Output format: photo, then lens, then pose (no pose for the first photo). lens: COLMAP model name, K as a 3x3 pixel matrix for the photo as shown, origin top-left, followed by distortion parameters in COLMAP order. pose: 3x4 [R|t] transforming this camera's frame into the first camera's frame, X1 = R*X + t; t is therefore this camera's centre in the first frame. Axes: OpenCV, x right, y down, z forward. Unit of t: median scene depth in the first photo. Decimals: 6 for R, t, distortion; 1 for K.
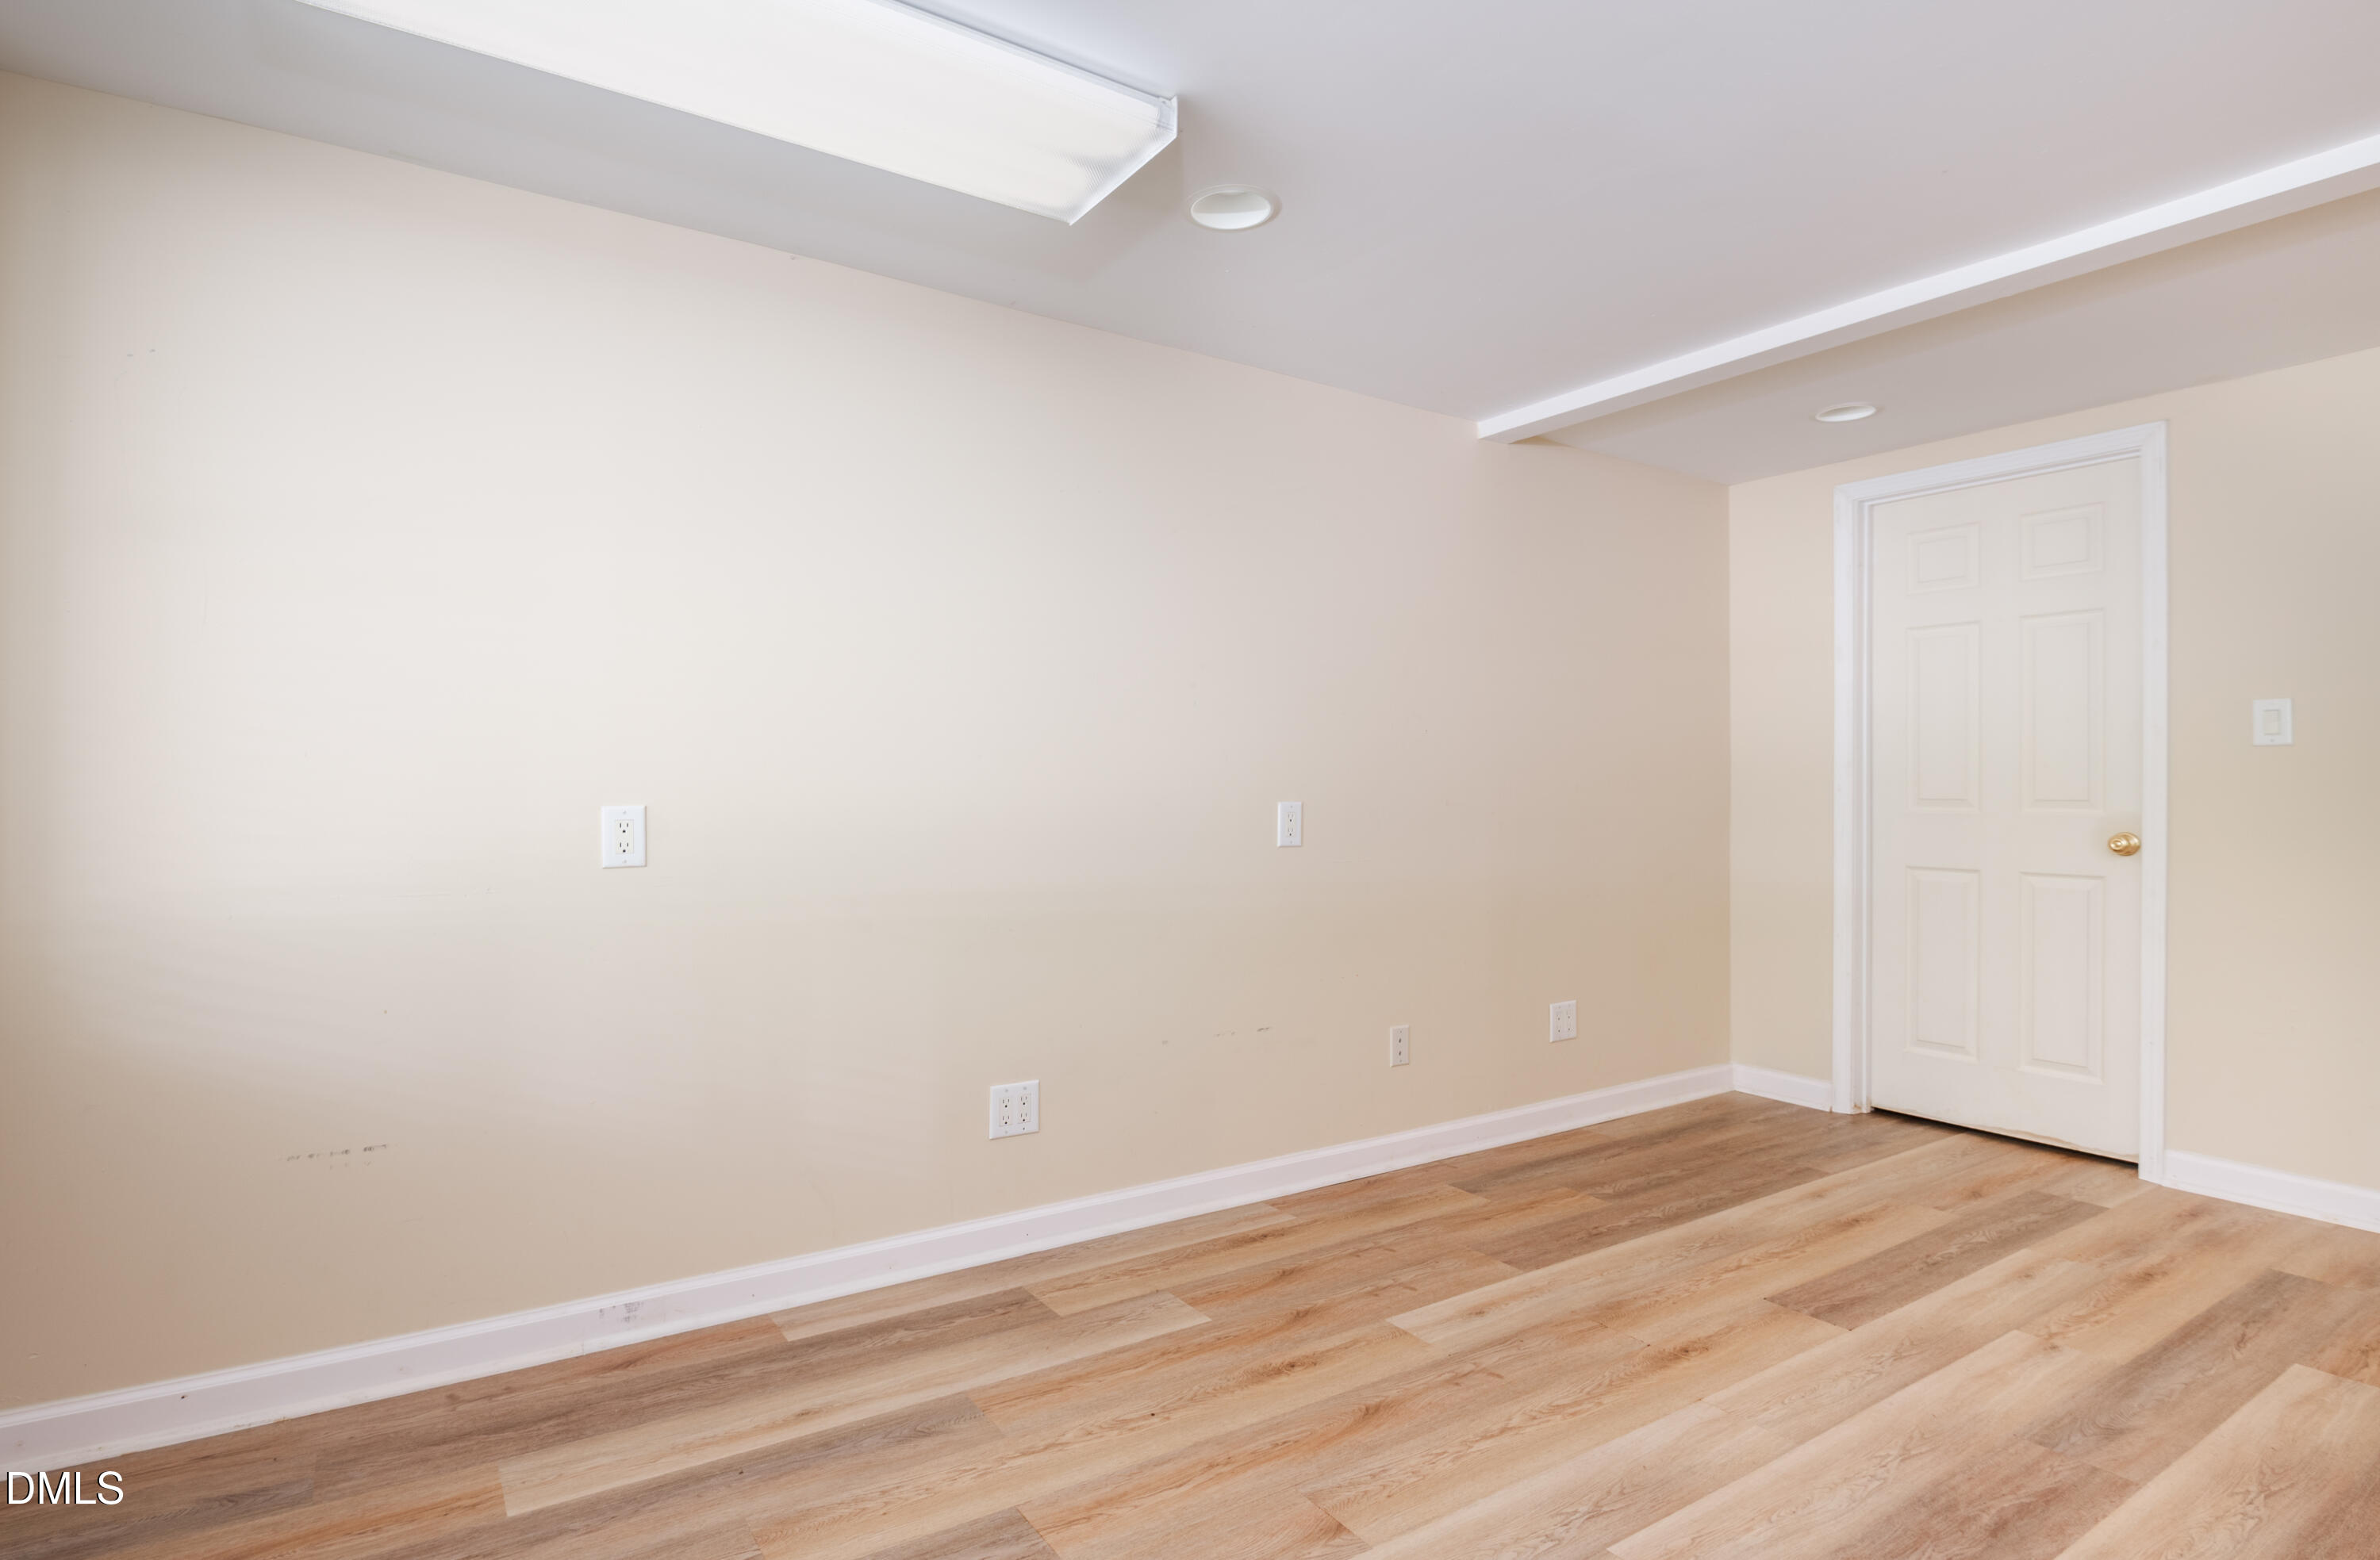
lens RADIAL K [[1183.0, 0, 1172.2], [0, 1183.0, 775.1], [0, 0, 1]] dist [-0.002860, -0.010746]
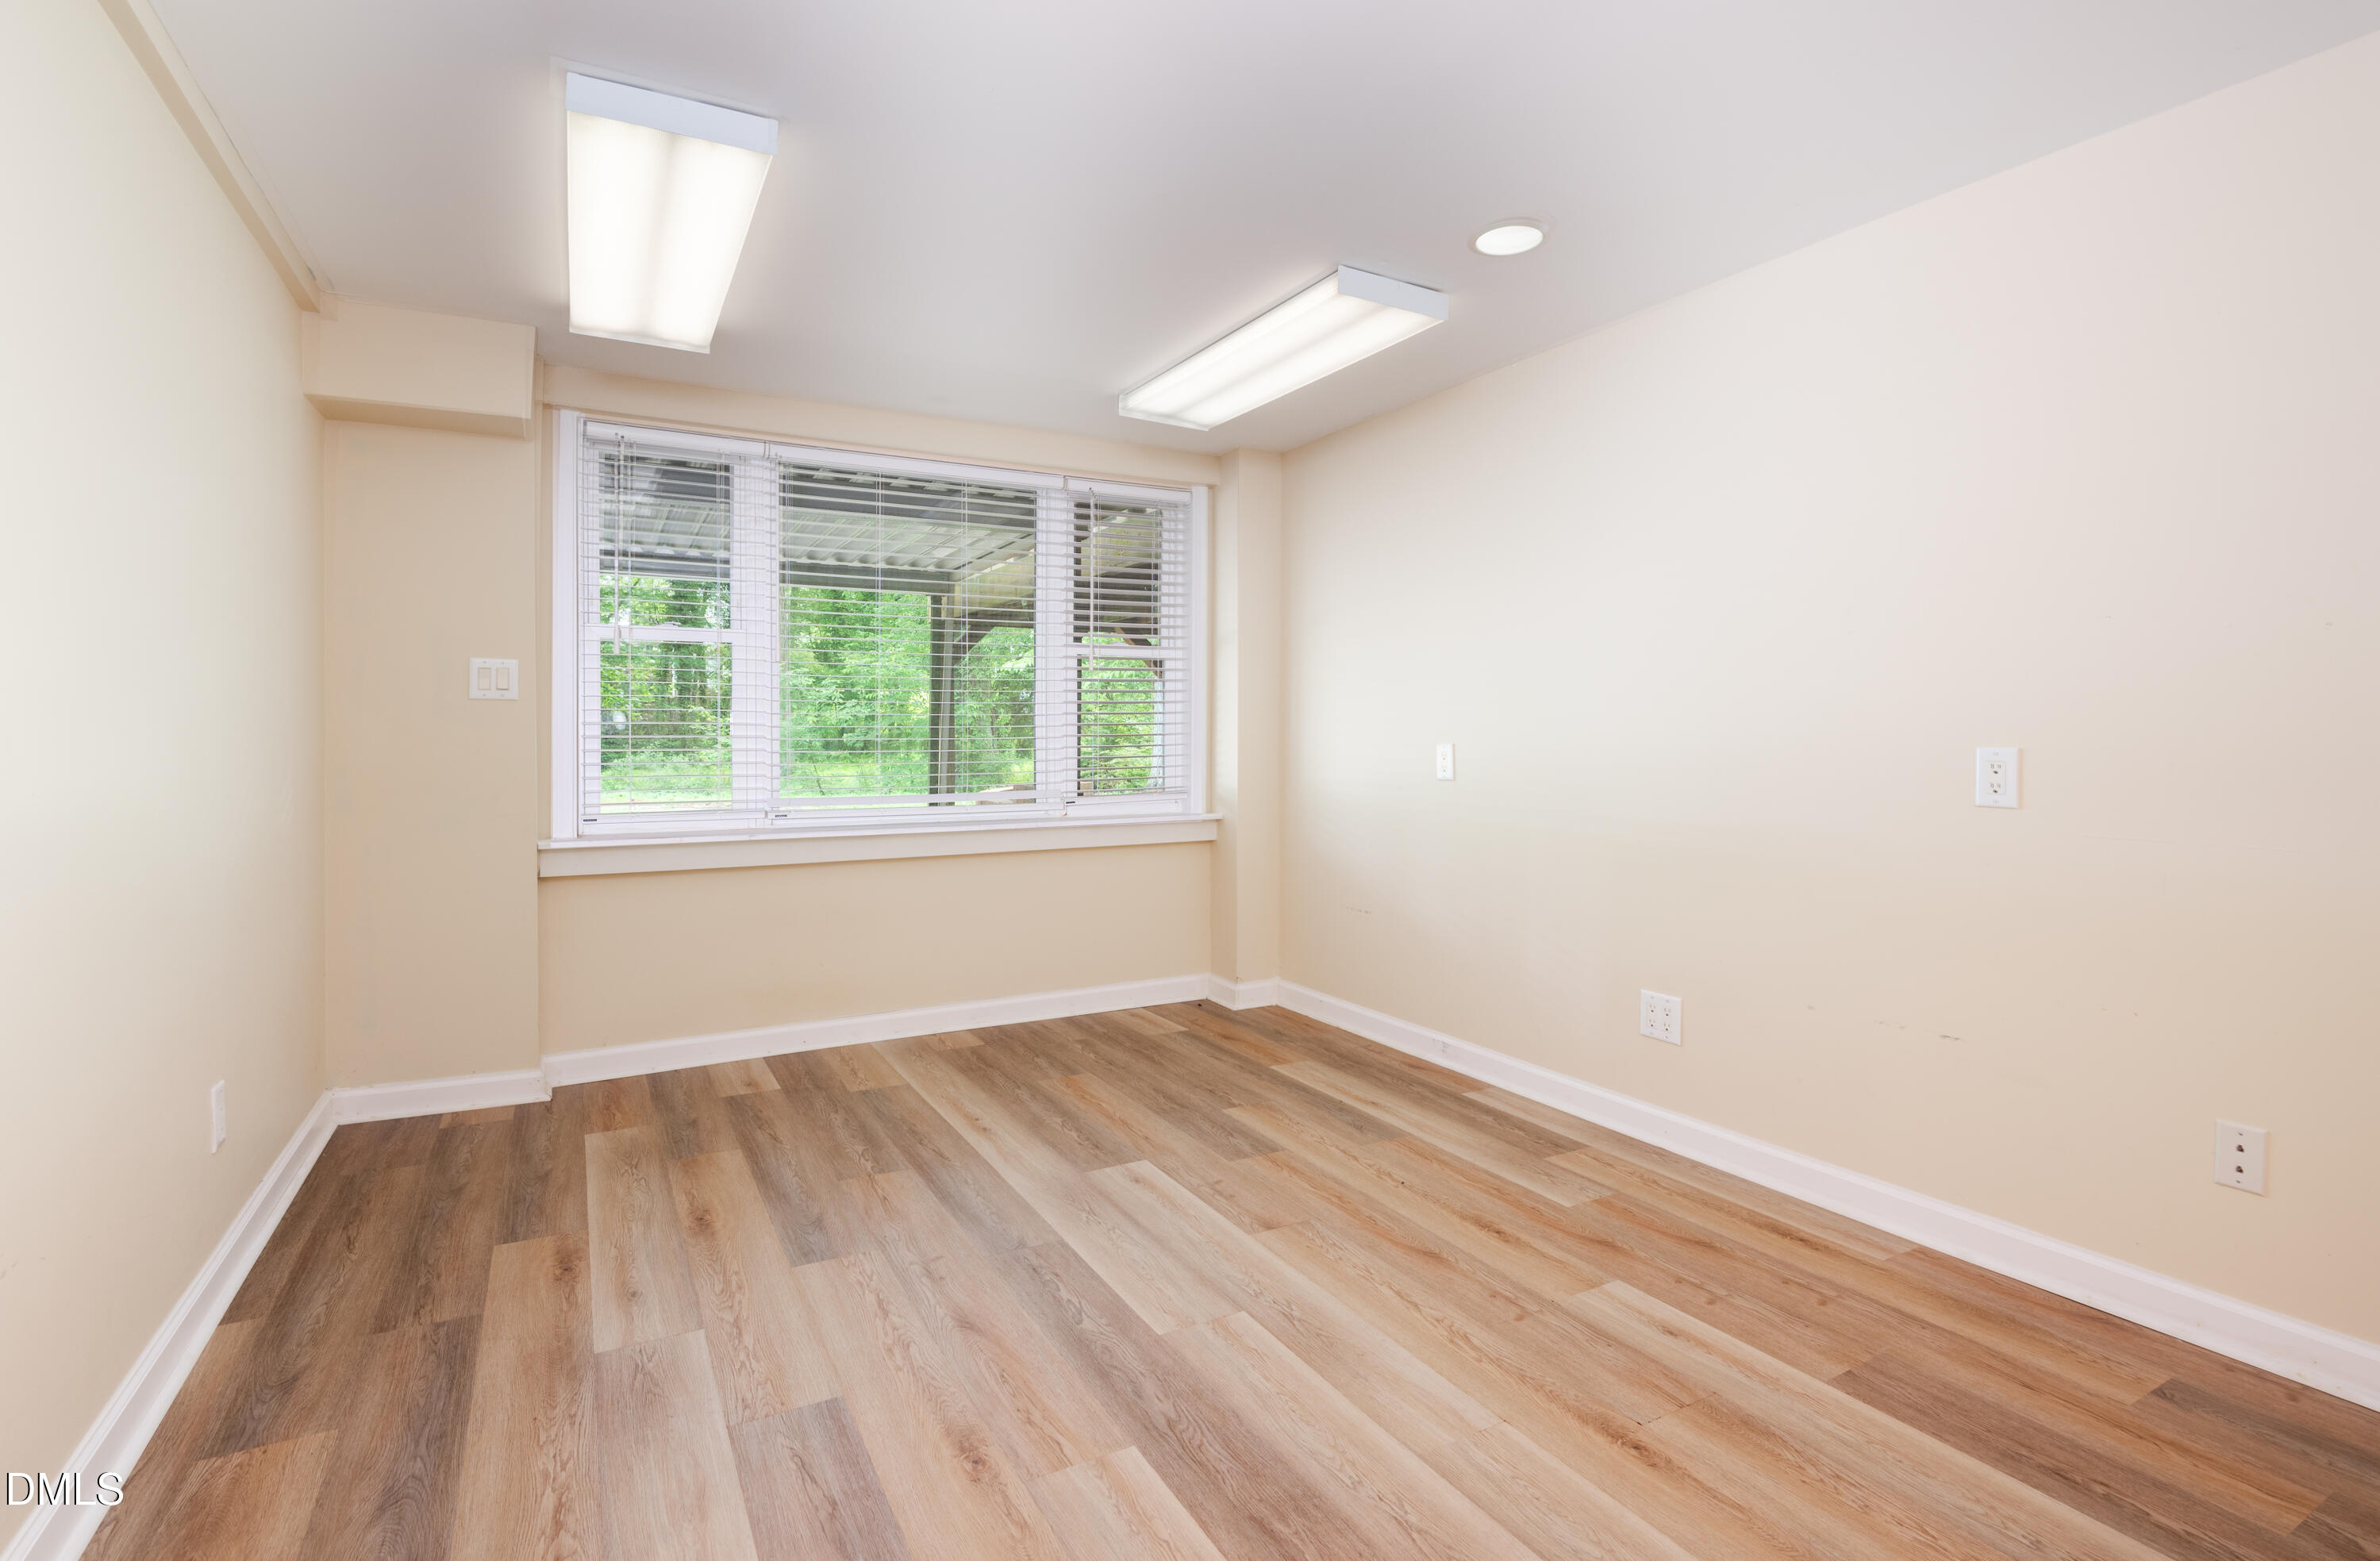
lens RADIAL K [[1183.1, 0, 1172.2], [0, 1183.1, 775.6], [0, 0, 1]] dist [-0.002860, -0.010746]
pose [[-0.087738, 0.028953, -0.995723, 1.103307], [0.008974, 0.999560, 0.028274, 0.019208], [0.996103, -0.006455, -0.087959, 0.691591]]
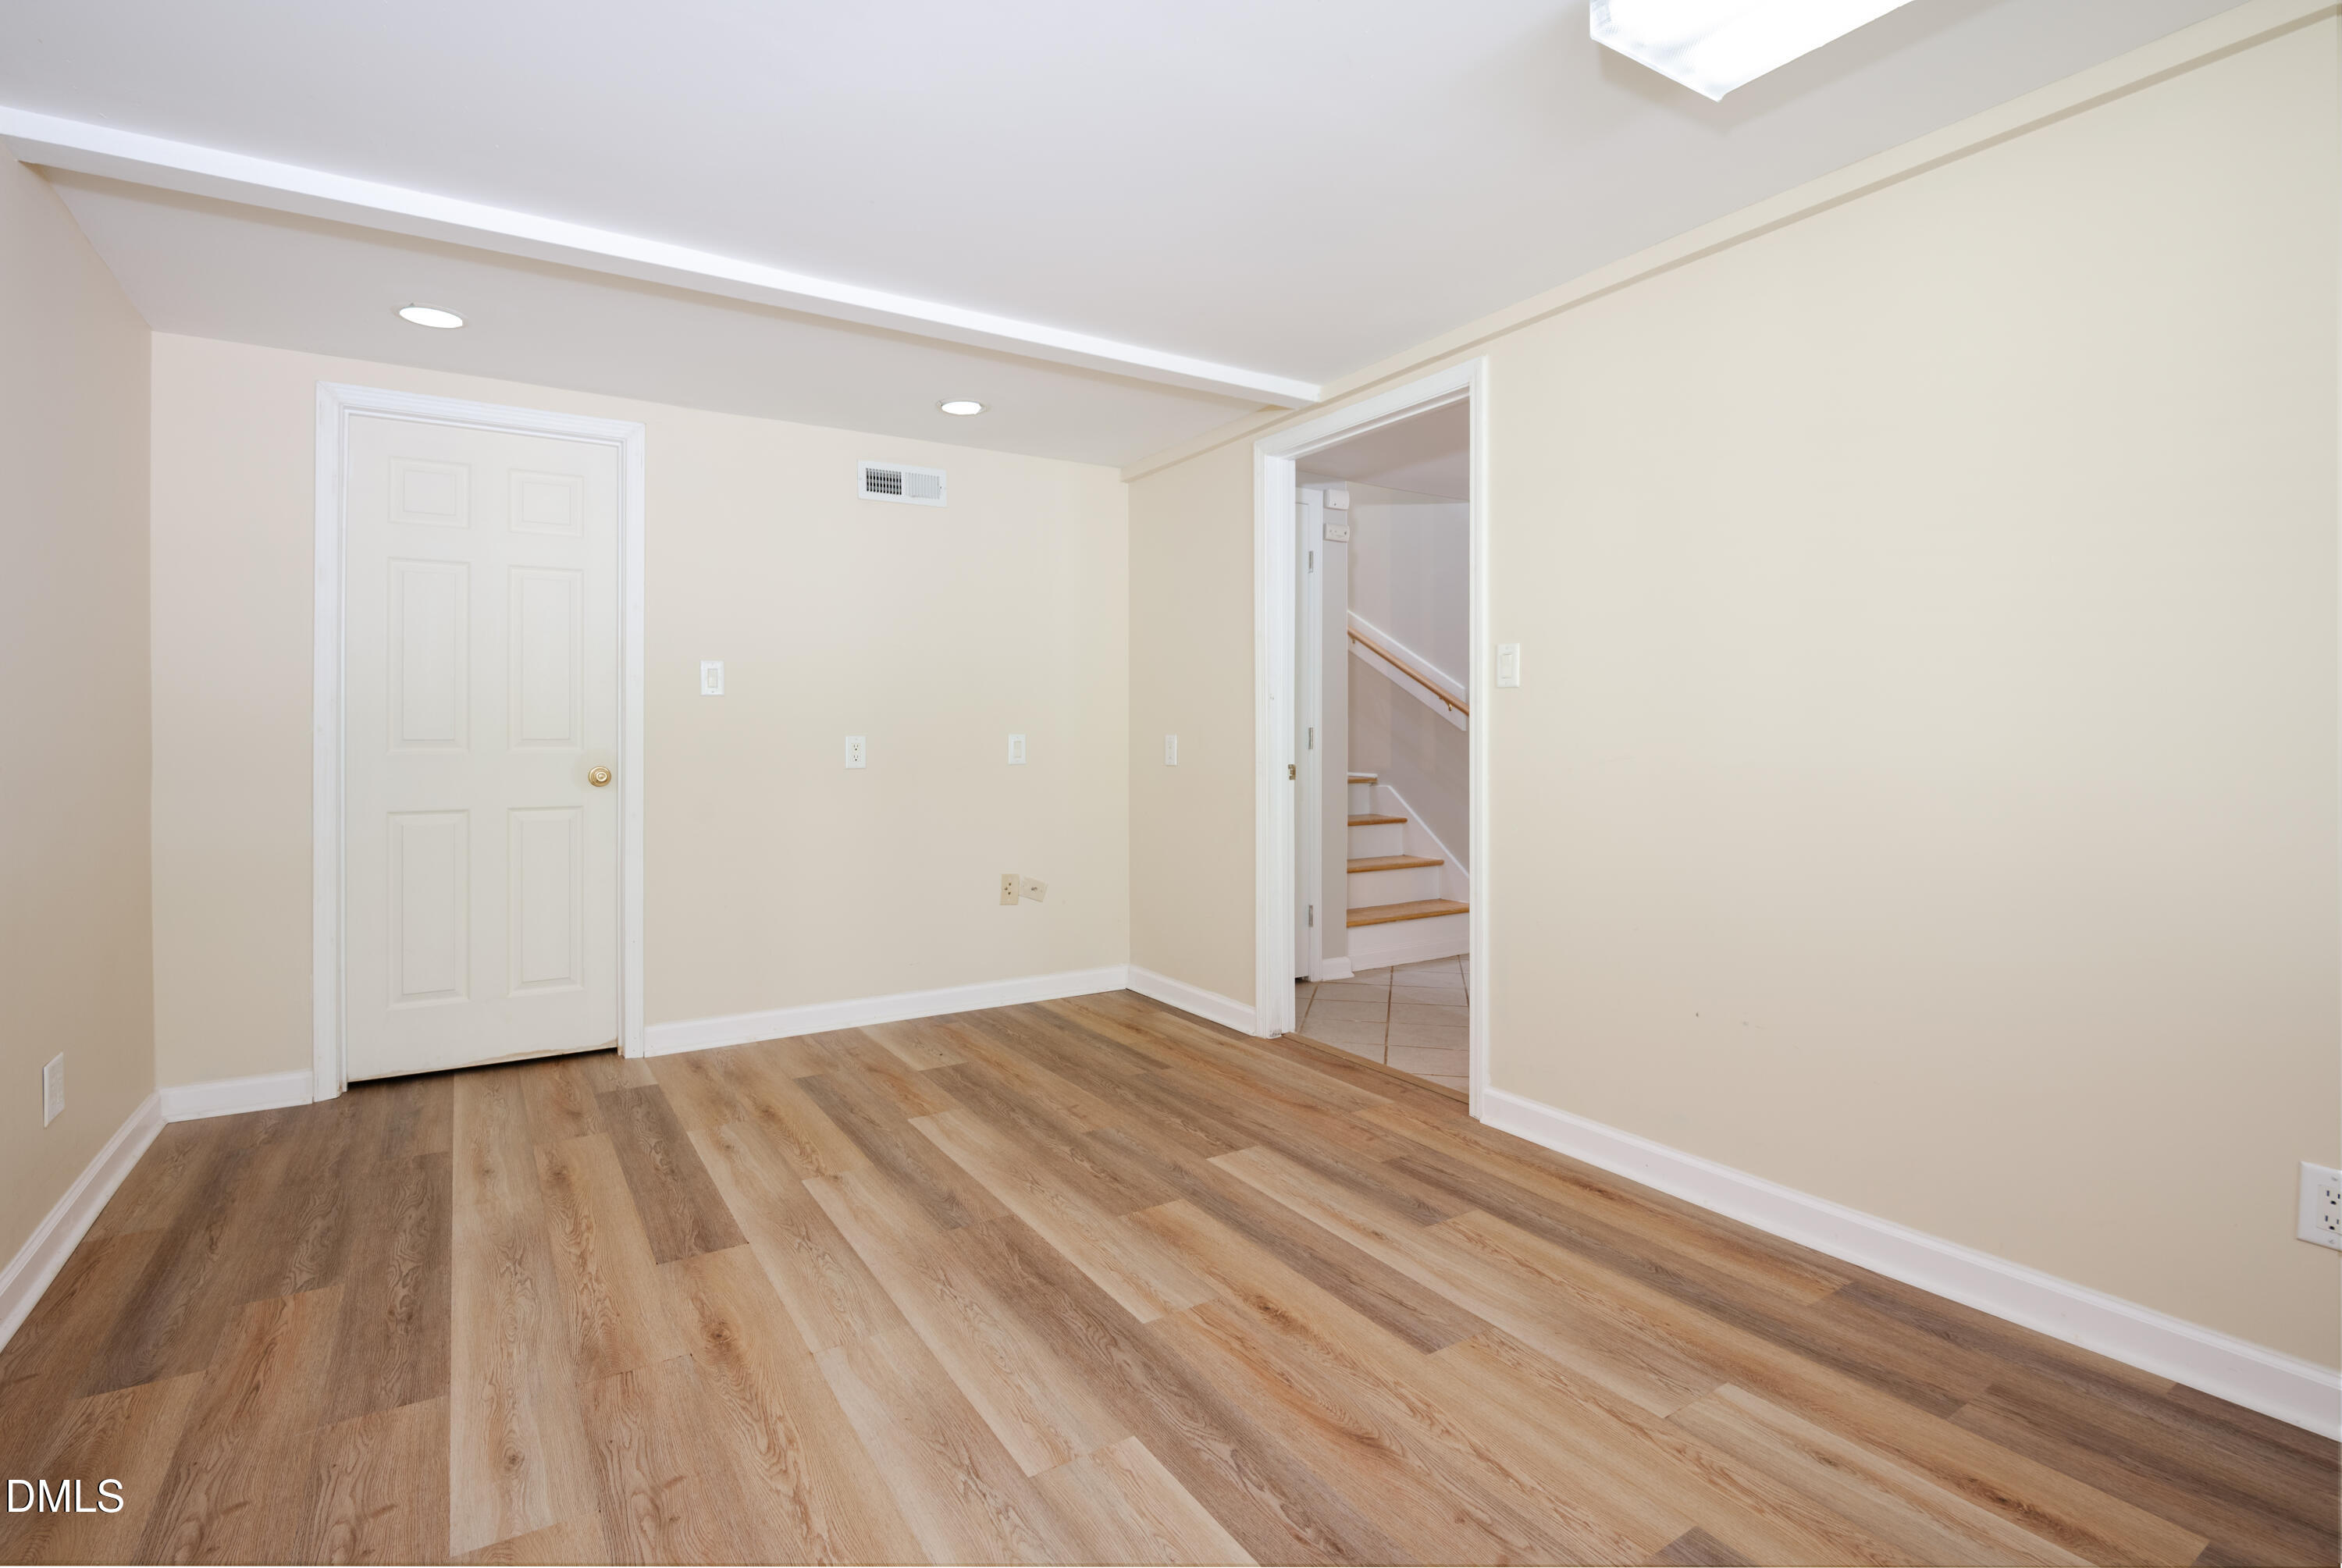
lens RADIAL K [[1121.5, 0, 1170.6], [0, 1121.5, 759.7], [0, 0, 1]] dist [-0.035023, -0.000937]
pose [[0.003398, -0.025331, 0.999673, -0.370895], [-0.007291, 0.999652, 0.025355, 0.014003], [-0.999968, -0.007374, 0.003212, 0.585512]]
